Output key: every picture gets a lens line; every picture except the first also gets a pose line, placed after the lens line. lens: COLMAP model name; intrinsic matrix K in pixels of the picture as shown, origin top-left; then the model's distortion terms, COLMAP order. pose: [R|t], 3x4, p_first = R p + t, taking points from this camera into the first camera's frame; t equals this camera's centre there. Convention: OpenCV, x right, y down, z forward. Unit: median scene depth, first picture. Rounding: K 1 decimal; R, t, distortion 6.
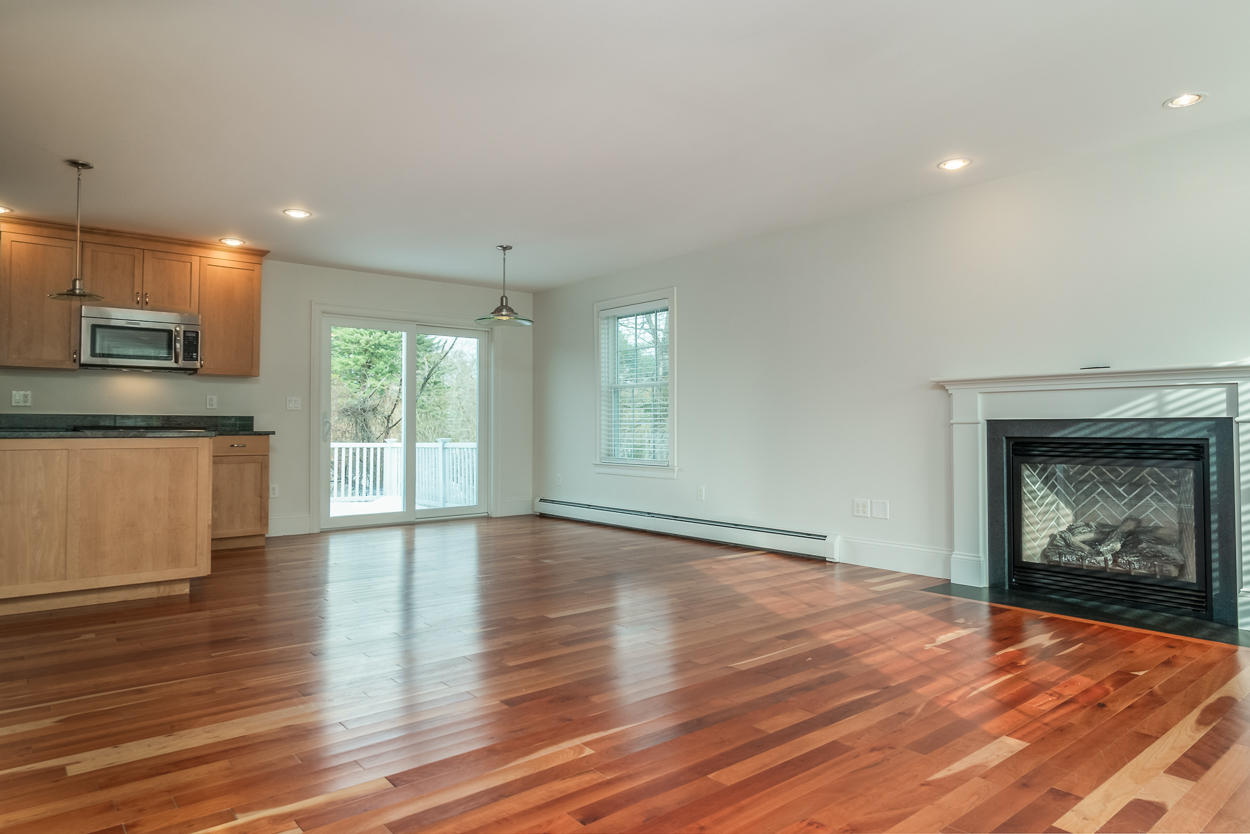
lens RADIAL K [[767.8, 0, 625.0], [0, 767.8, 417.0], [0, 0, 1]] dist [-0.001577, -0.001320]
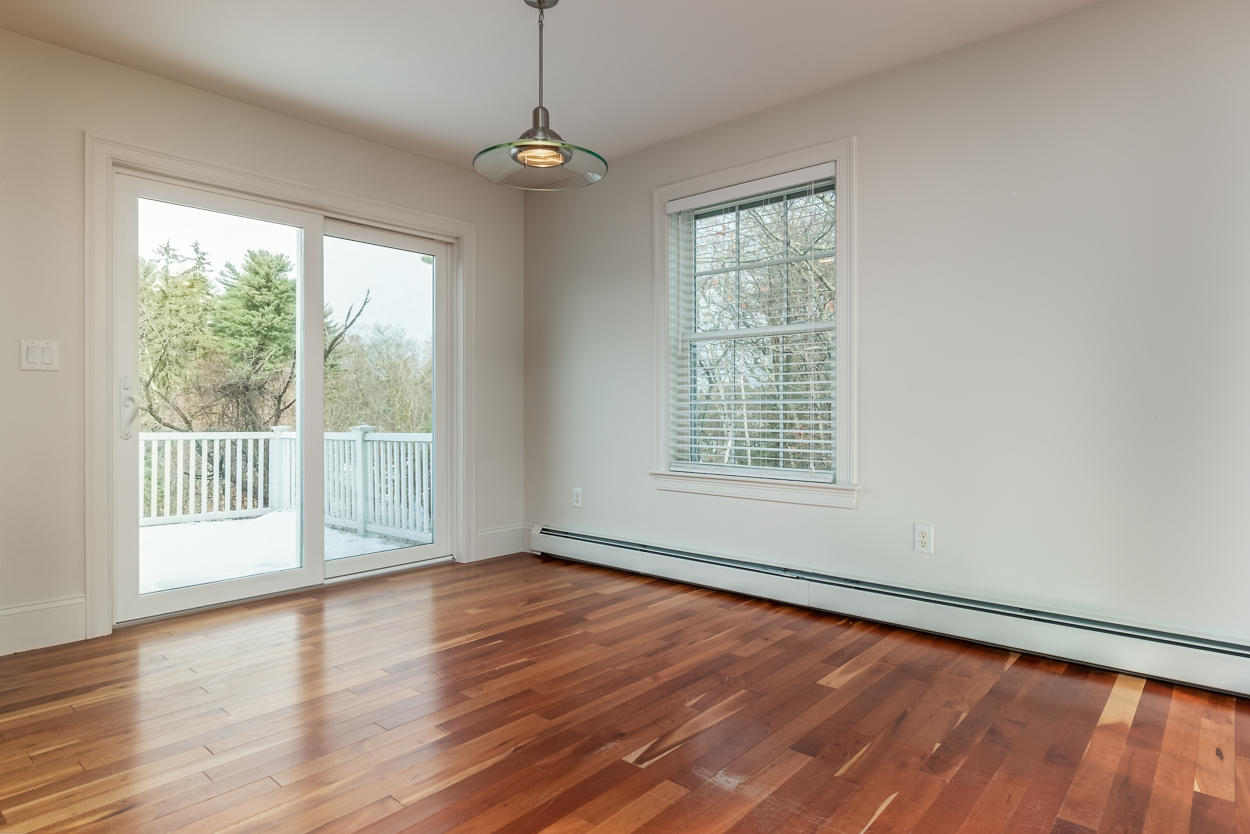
lens RADIAL K [[694.0, 0, 620.1], [0, 694.0, 413.5], [0, 0, 1]] dist [-0.005609, -0.000051]
pose [[0.988318, -0.002620, 0.152384, -0.232437], [-0.000253, 0.999823, 0.018834, 0.012002], [-0.152406, -0.018652, 0.988142, 0.805205]]
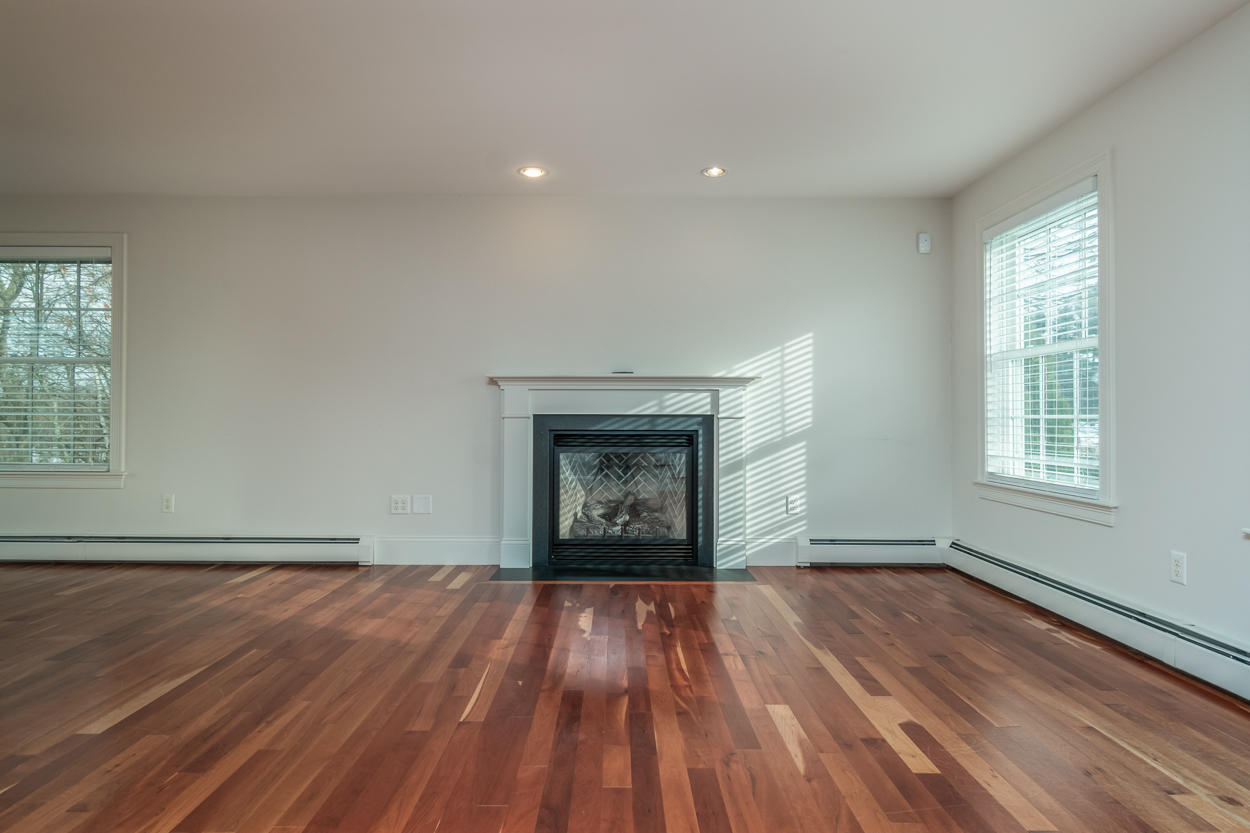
lens RADIAL K [[694.0, 0, 620.1], [0, 694.0, 413.0], [0, 0, 1]] dist [-0.005609, -0.000051]
pose [[0.637042, 0.009504, 0.770770, -0.212869], [-0.015699, 0.999877, 0.000646, -0.001120], [-0.770669, -0.012512, 0.637113, 0.273524]]
